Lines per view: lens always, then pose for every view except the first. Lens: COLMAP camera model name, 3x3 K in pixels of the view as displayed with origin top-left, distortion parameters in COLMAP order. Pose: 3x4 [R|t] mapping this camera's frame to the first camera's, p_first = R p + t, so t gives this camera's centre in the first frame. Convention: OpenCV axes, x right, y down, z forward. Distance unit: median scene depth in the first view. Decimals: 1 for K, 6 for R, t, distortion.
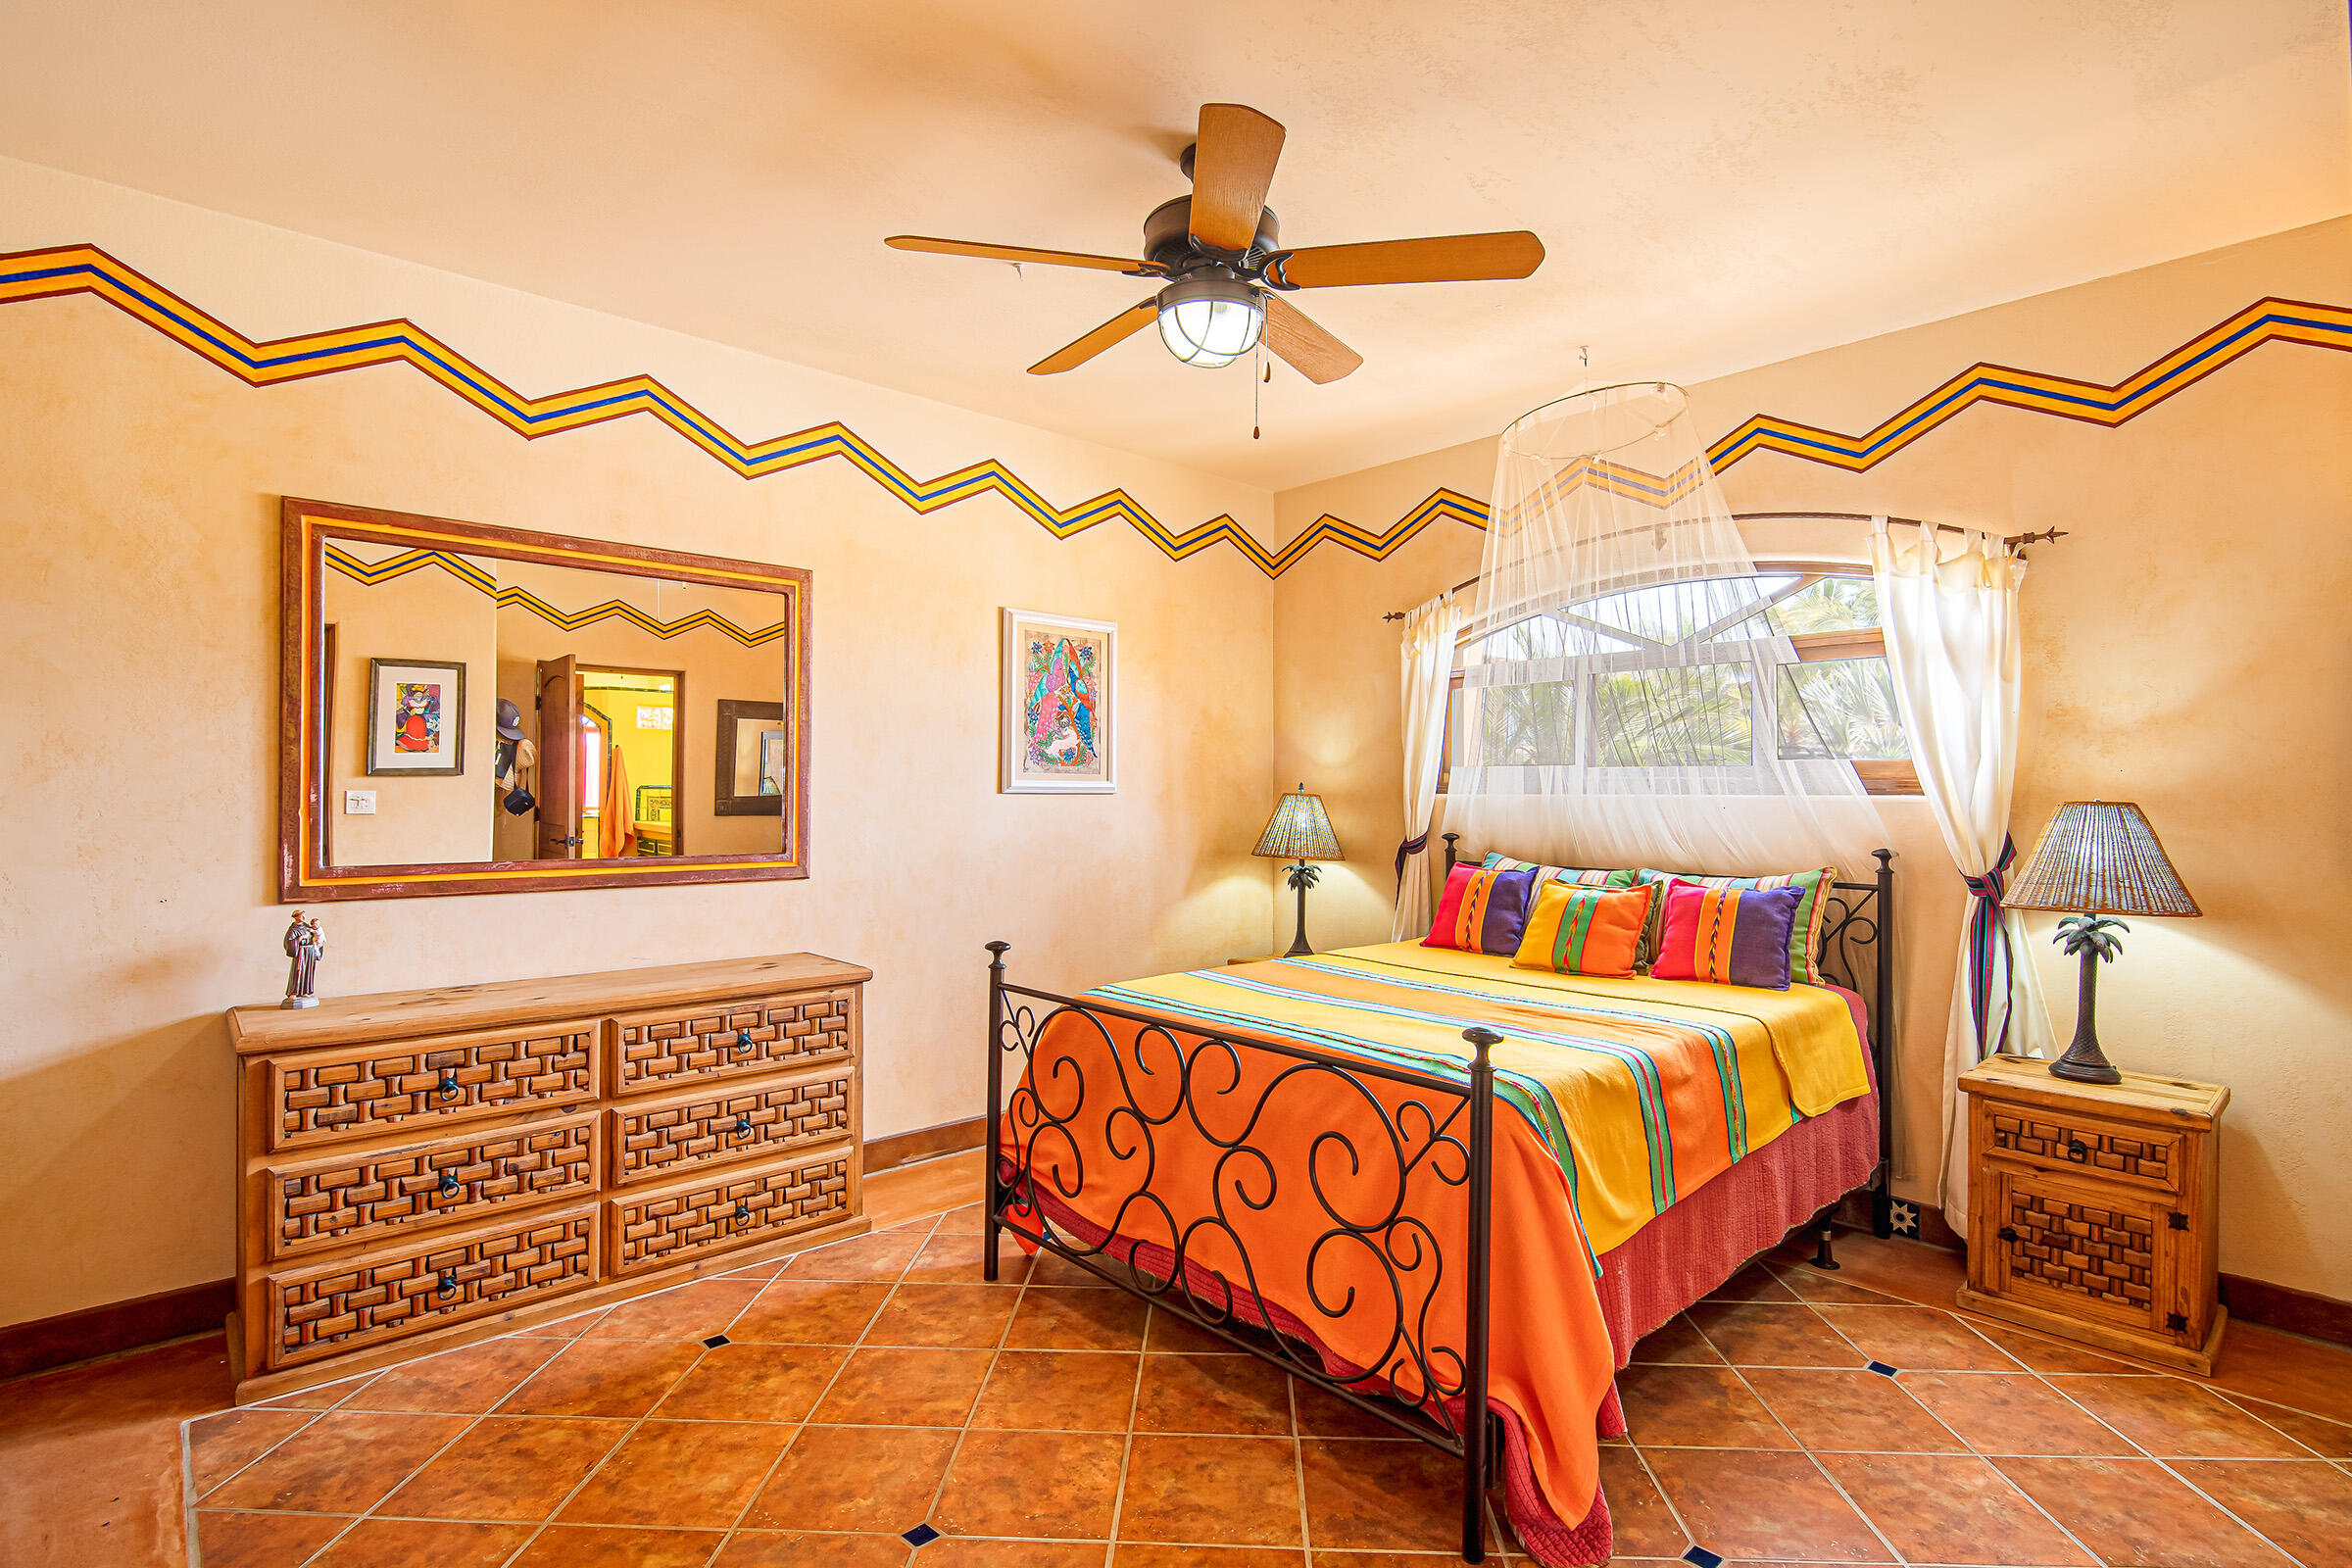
lens RADIAL K [[1136.9, 0, 1176.0], [0, 1136.9, 784.0], [0, 0, 1]] dist [-0.000453, -0.000329]
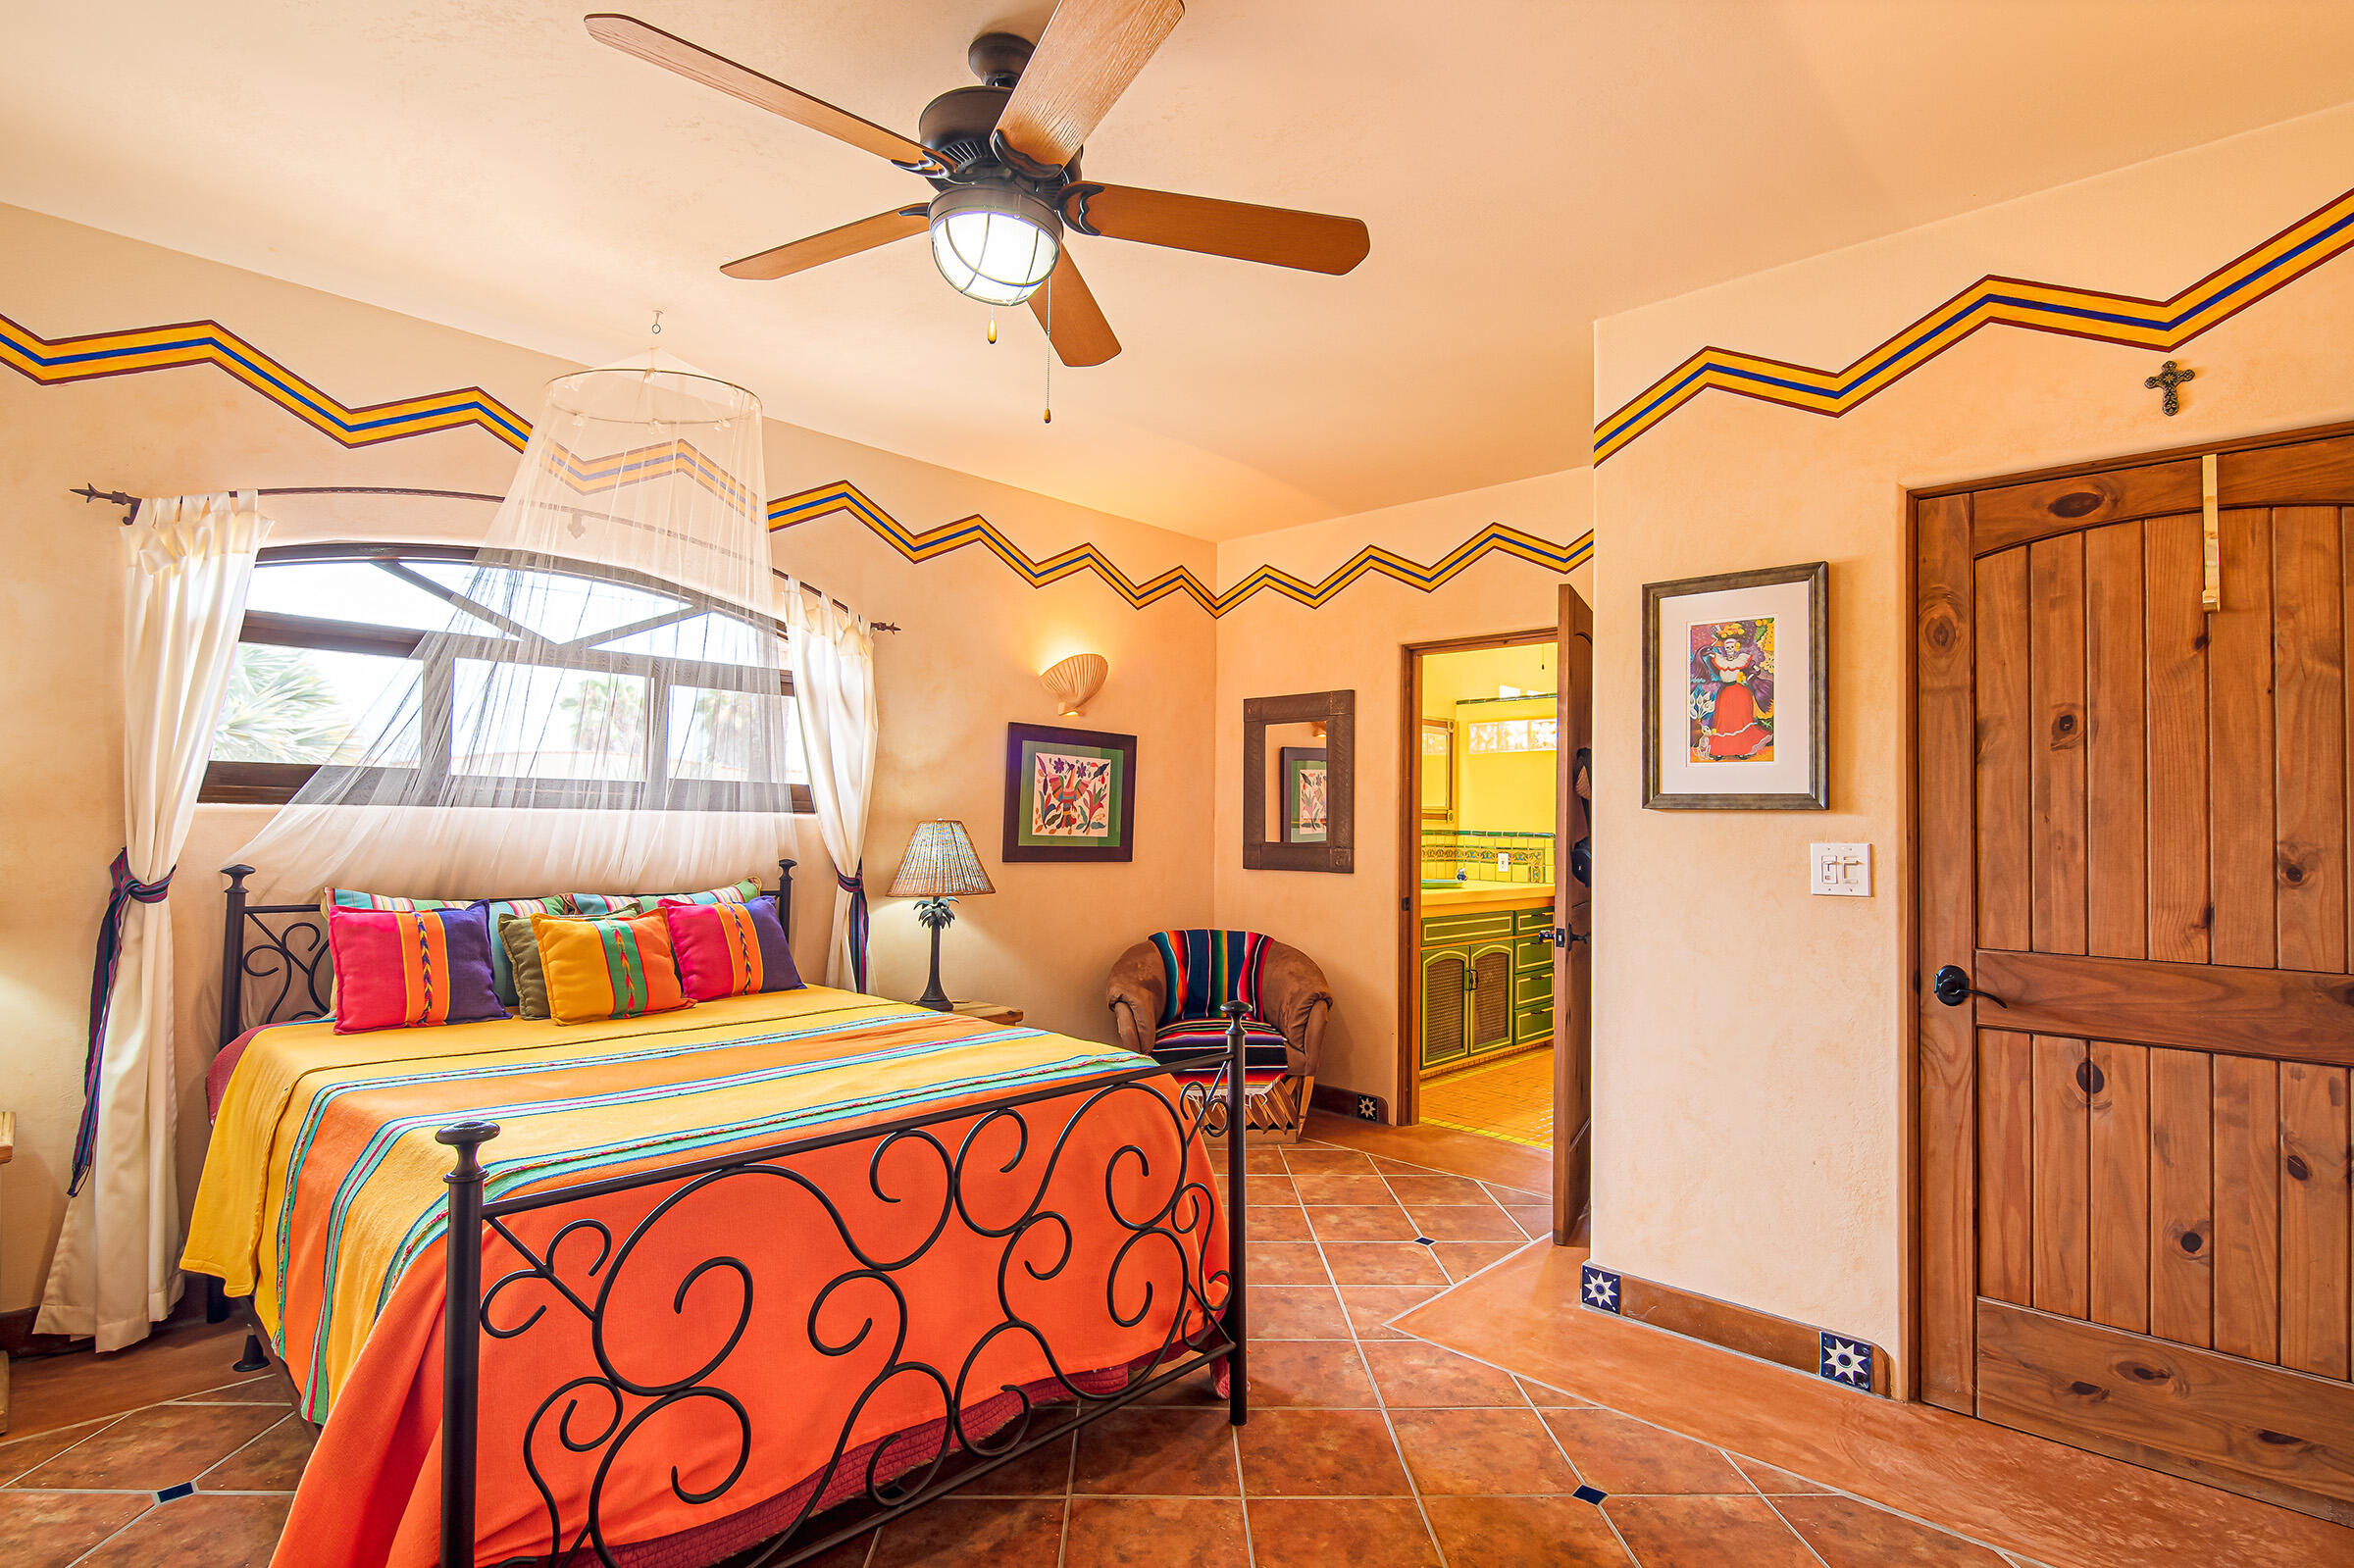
lens RADIAL K [[1164.5, 0, 1180.4], [0, 1164.5, 769.7], [0, 0, 1]] dist [-0.000683, 0.000502]
pose [[-0.079276, 0.038965, 0.996091, -0.732979], [-0.024383, 0.998861, -0.041014, 0.004624], [-0.996554, -0.027539, -0.078236, 0.819516]]
